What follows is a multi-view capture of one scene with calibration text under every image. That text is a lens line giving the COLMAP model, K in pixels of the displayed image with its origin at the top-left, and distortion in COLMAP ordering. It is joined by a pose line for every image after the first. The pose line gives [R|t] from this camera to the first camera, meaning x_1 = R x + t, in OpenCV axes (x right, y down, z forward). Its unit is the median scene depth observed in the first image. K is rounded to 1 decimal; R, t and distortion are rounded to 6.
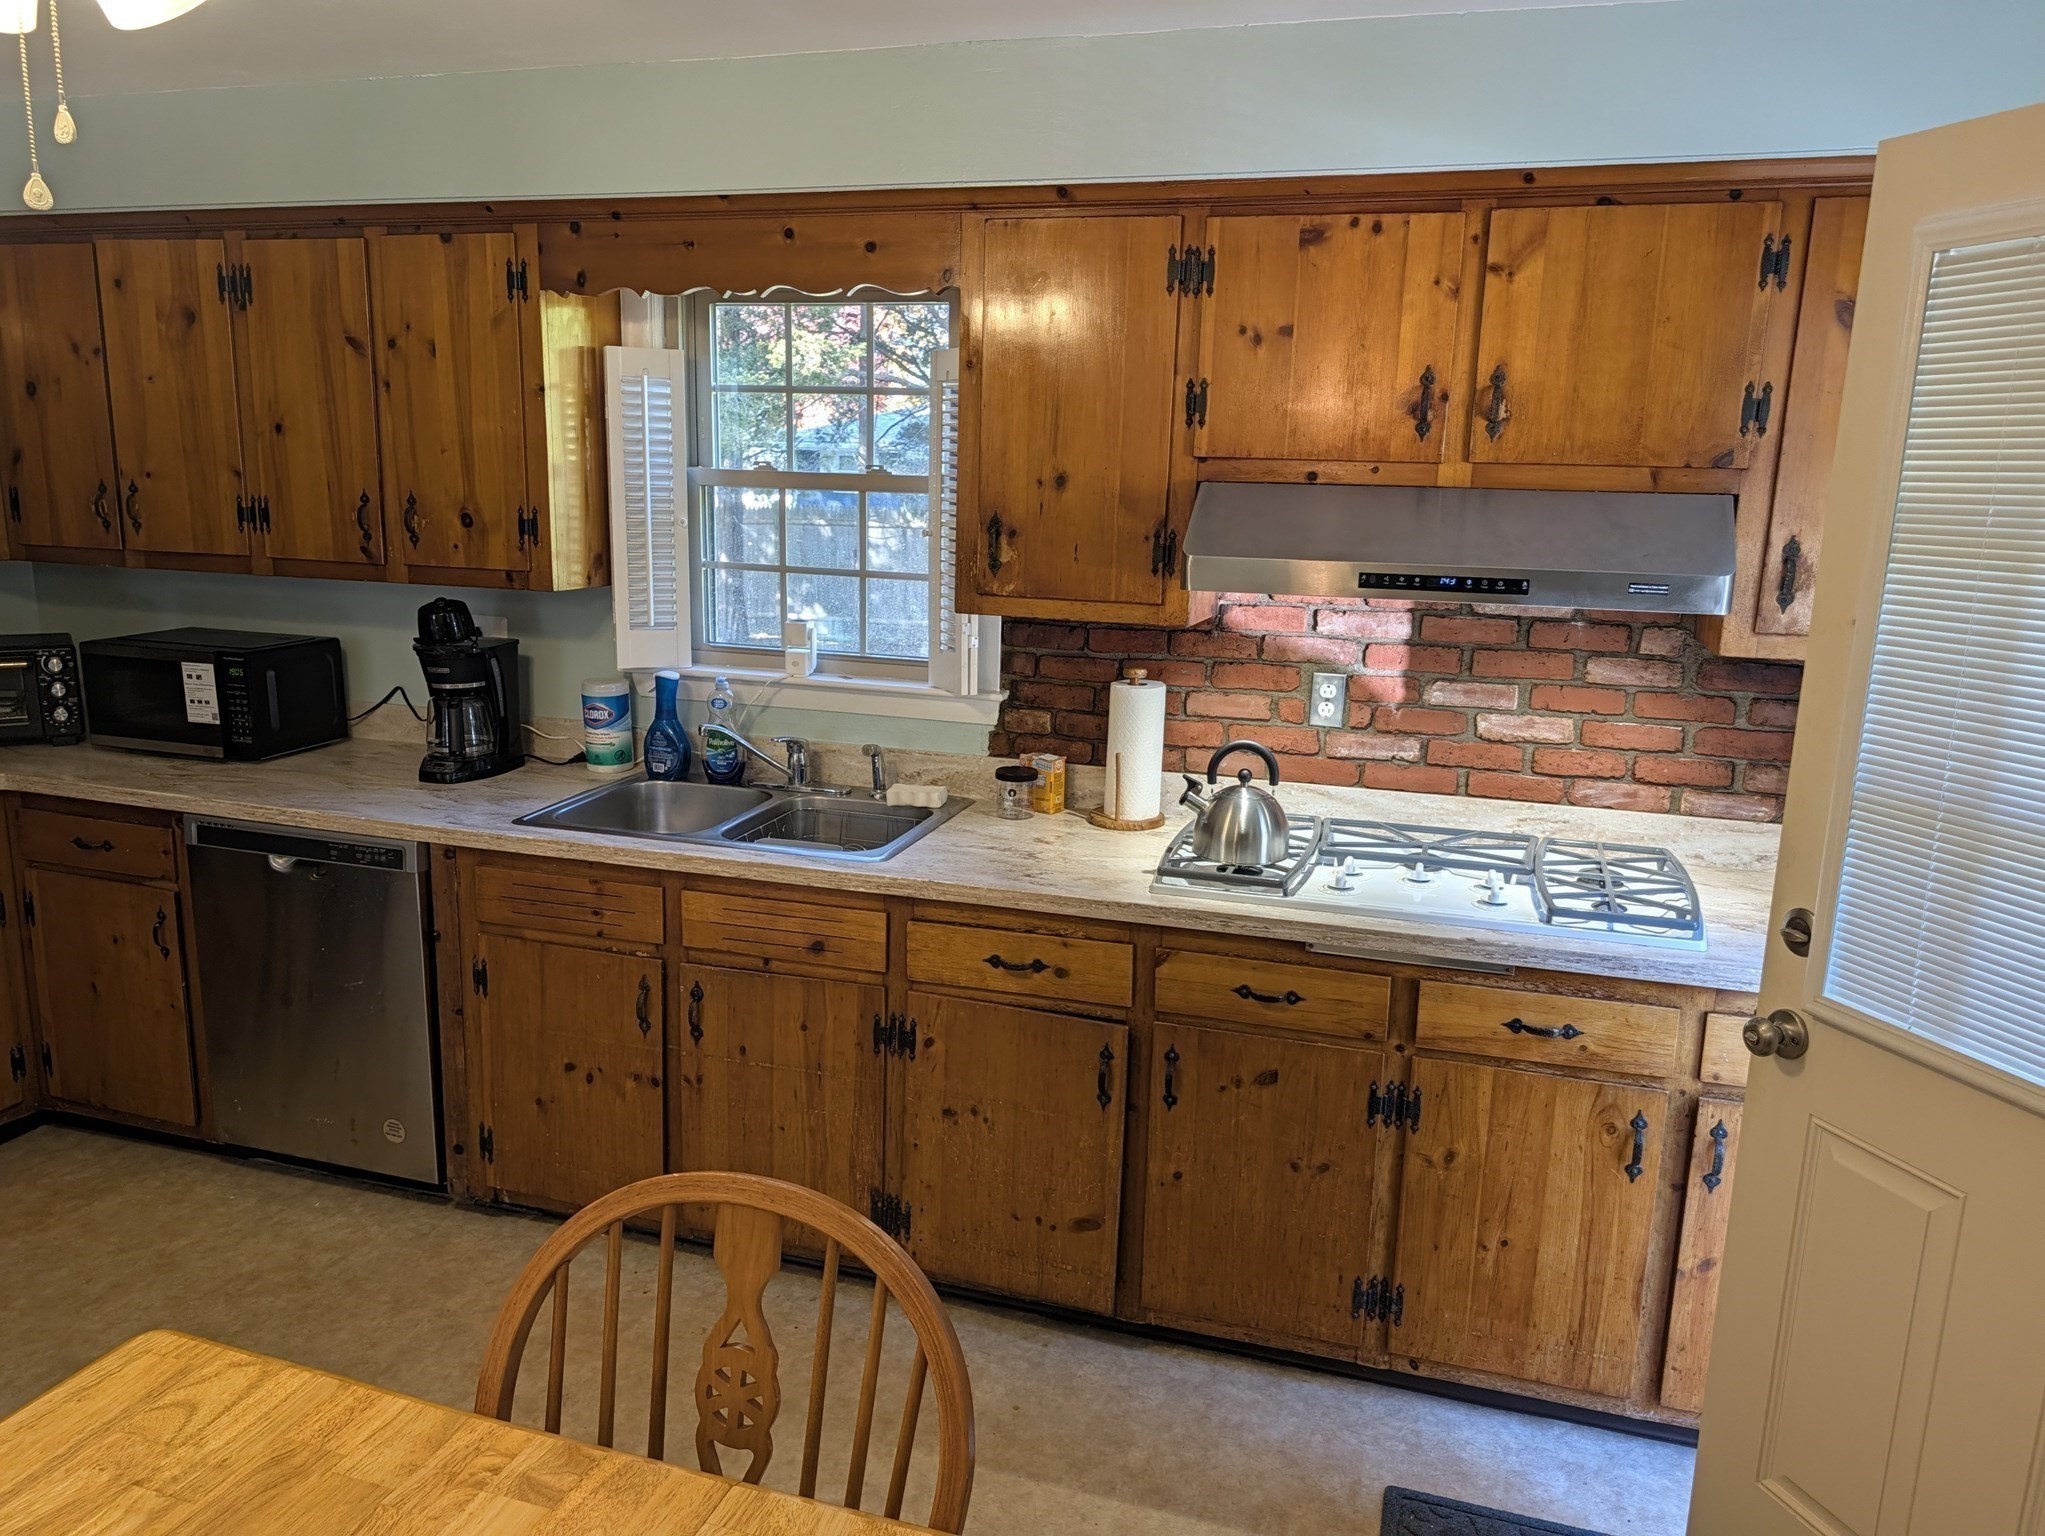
lens RADIAL K [[1495.9, 0, 1019.6], [0, 1495.9, 791.7], [0, 0, 1]] dist [-0.001731, 0.005327]
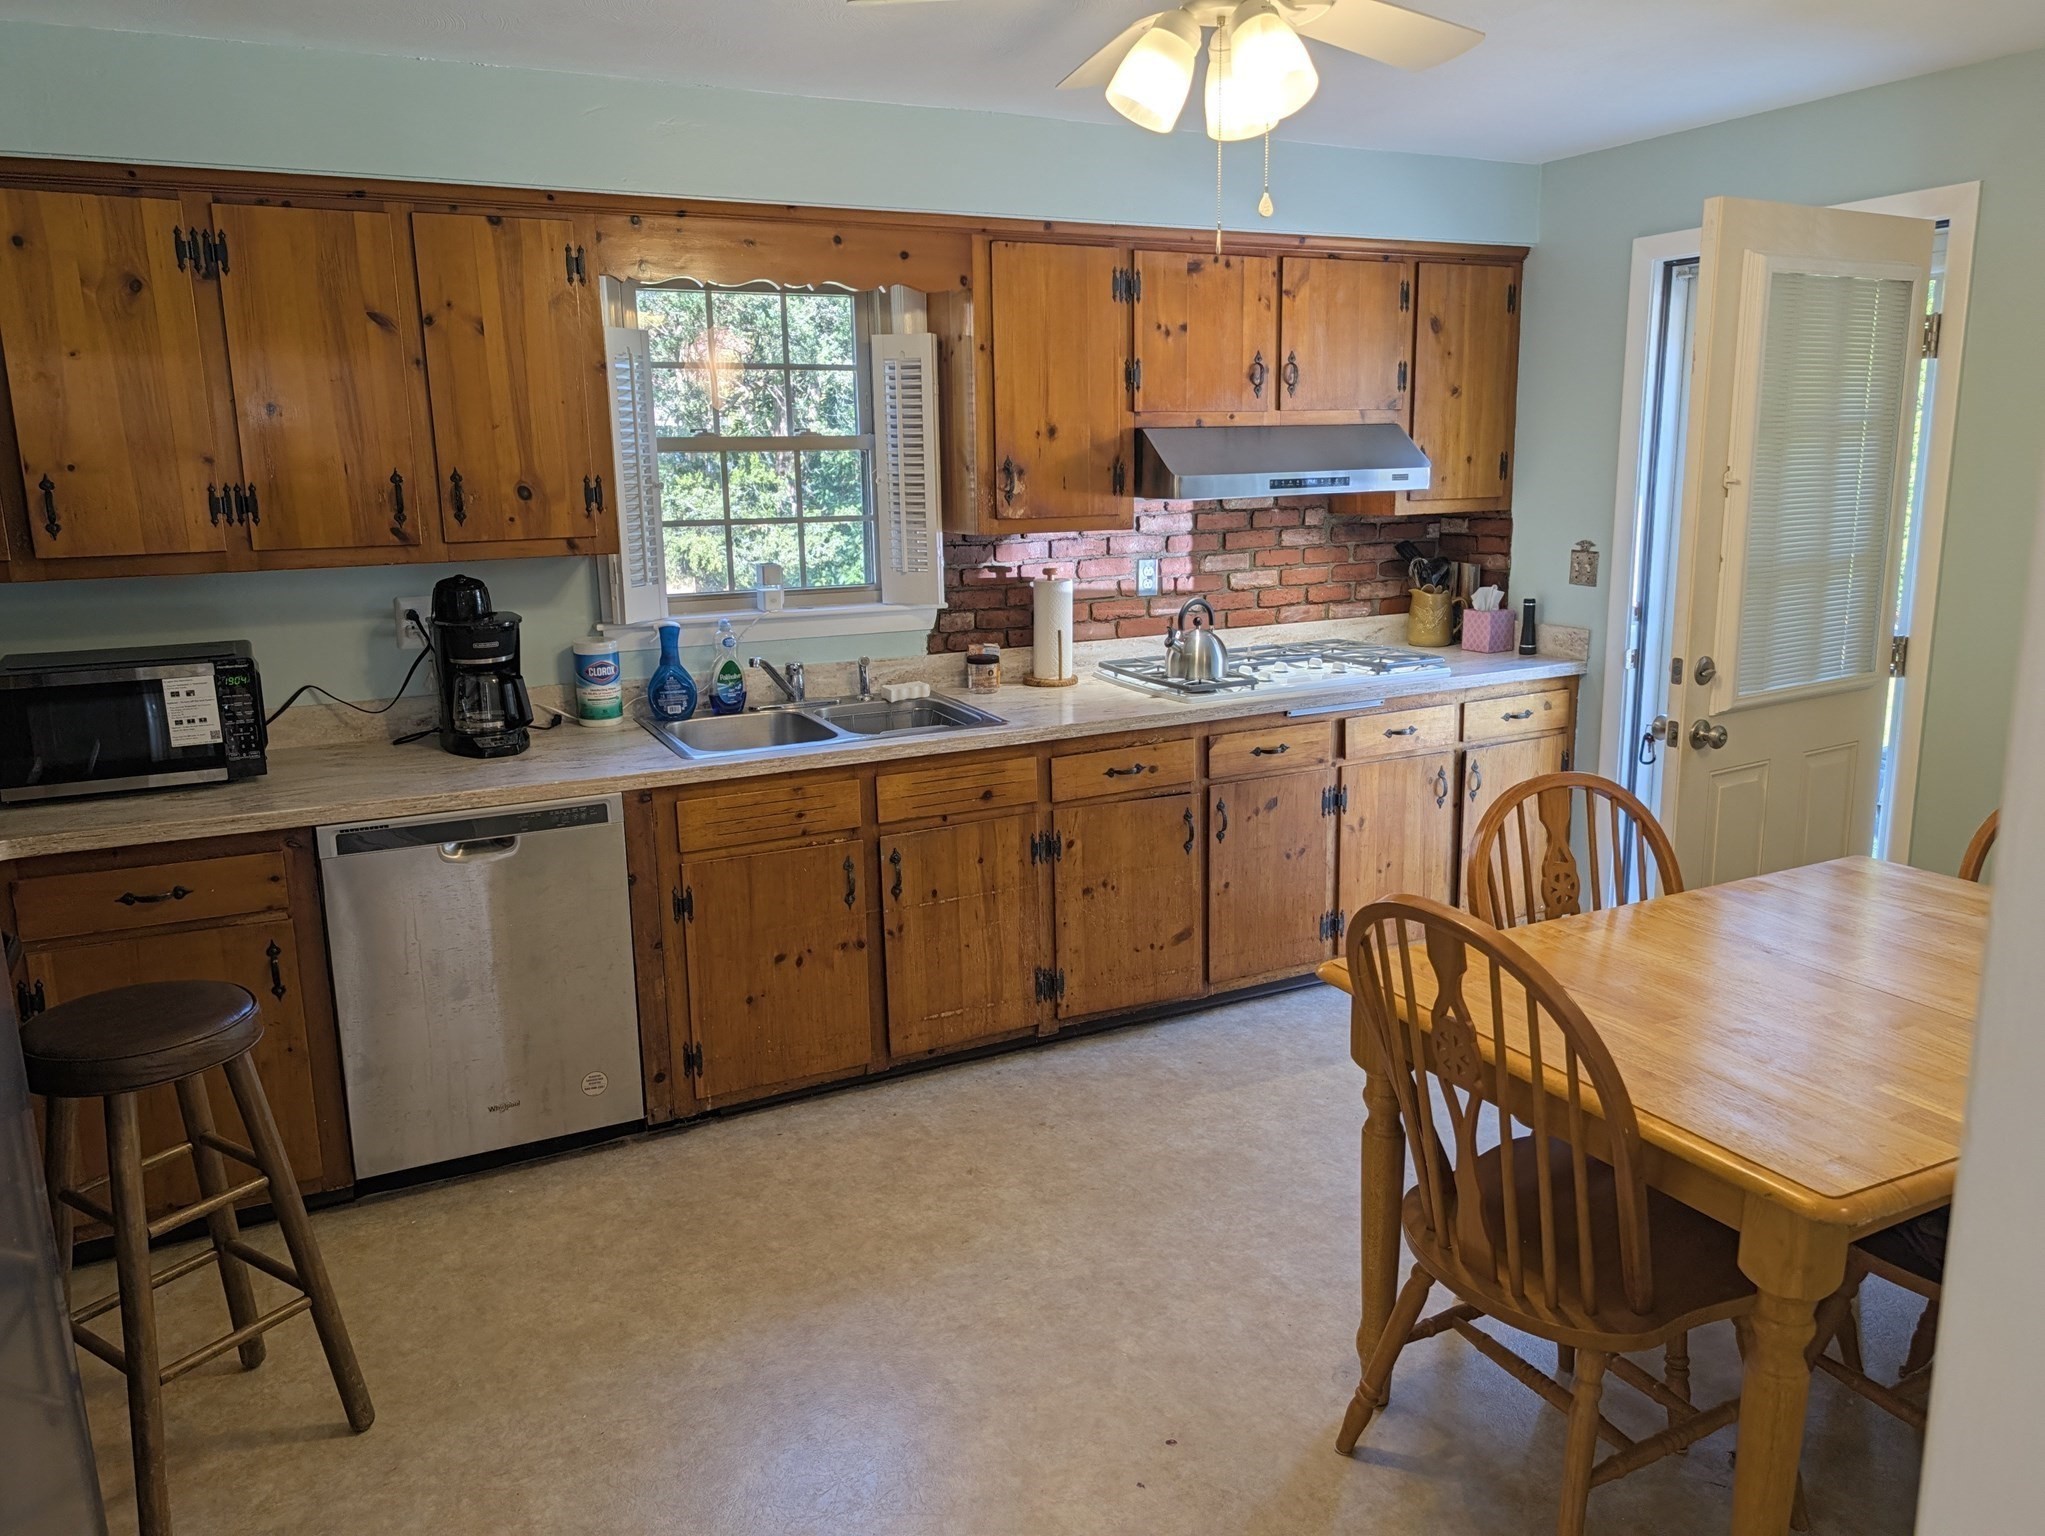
lens RADIAL K [[1504.1, 0, 1022.5], [0, 1504.1, 768.0], [0, 0, 1]] dist [0.003578, -0.009181]
pose [[0.702970, -0.184116, 0.686975, -0.970595], [0.185931, 0.979895, 0.072361, -0.007568], [-0.686486, 0.076862, 0.723069, 0.030074]]
